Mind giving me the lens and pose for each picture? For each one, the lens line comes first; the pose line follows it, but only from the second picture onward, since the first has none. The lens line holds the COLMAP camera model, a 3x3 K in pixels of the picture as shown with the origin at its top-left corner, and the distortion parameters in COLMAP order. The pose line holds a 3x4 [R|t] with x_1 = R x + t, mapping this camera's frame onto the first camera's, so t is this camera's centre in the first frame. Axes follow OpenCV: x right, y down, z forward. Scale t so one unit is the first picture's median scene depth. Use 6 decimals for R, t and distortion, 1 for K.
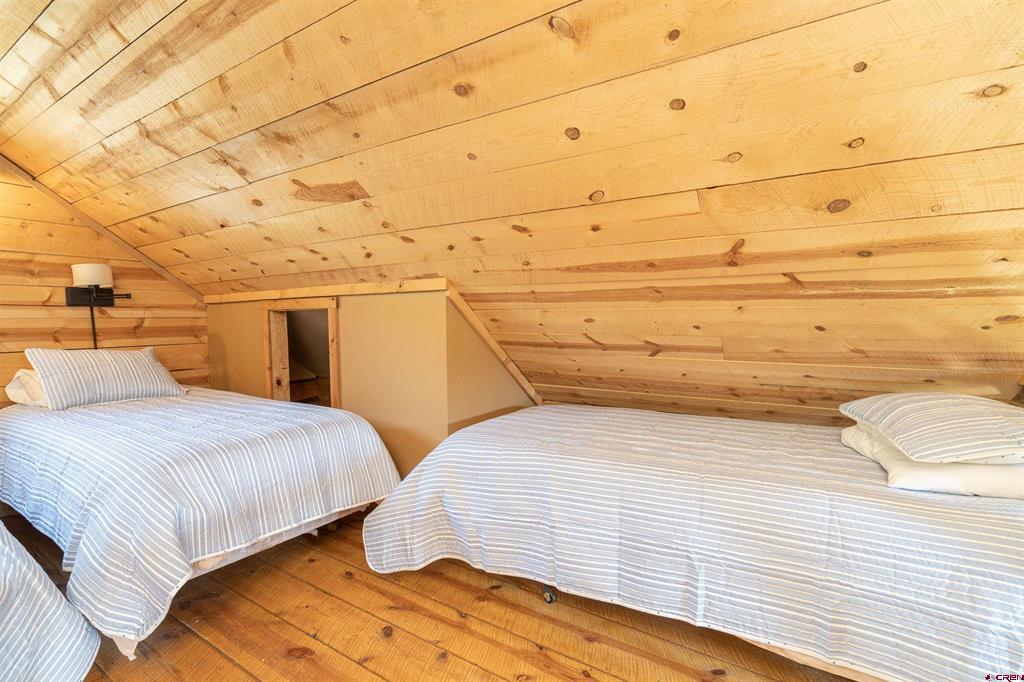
lens RADIAL K [[491.9, 0, 519.9], [0, 491.9, 342.8], [0, 0, 1]] dist [-0.057860, 0.022441]
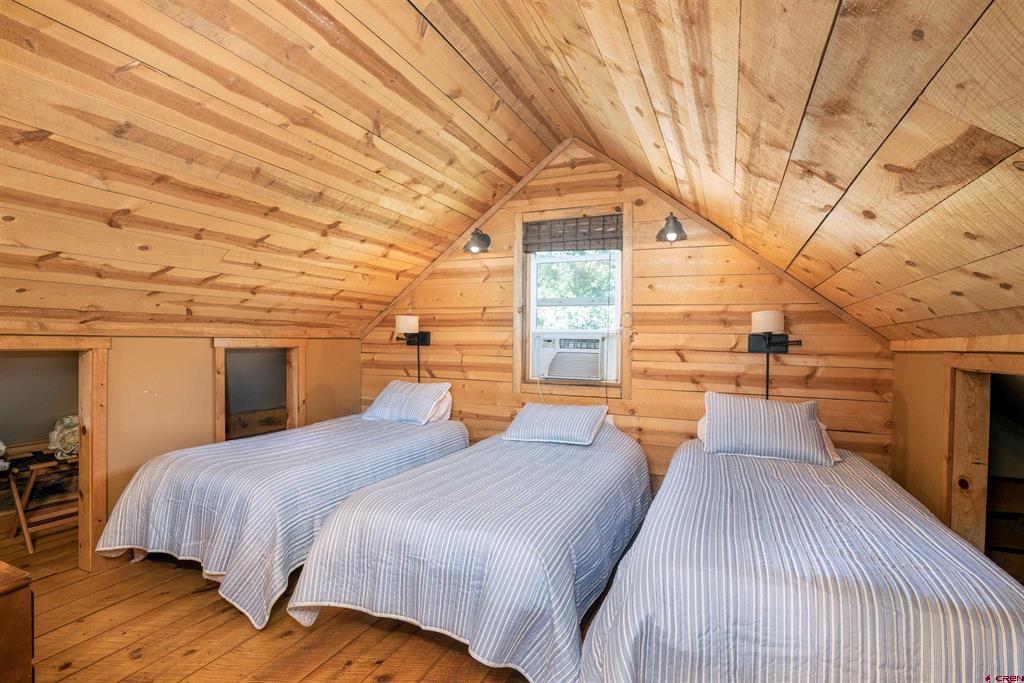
lens RADIAL K [[491.9, 0, 519.9], [0, 491.9, 343.3], [0, 0, 1]] dist [-0.057860, 0.022441]
pose [[0.114576, 0.014562, -0.993308, 0.046447], [-0.064939, 0.997864, 0.007138, -0.070127], [0.991290, 0.063686, 0.115277, 0.368502]]
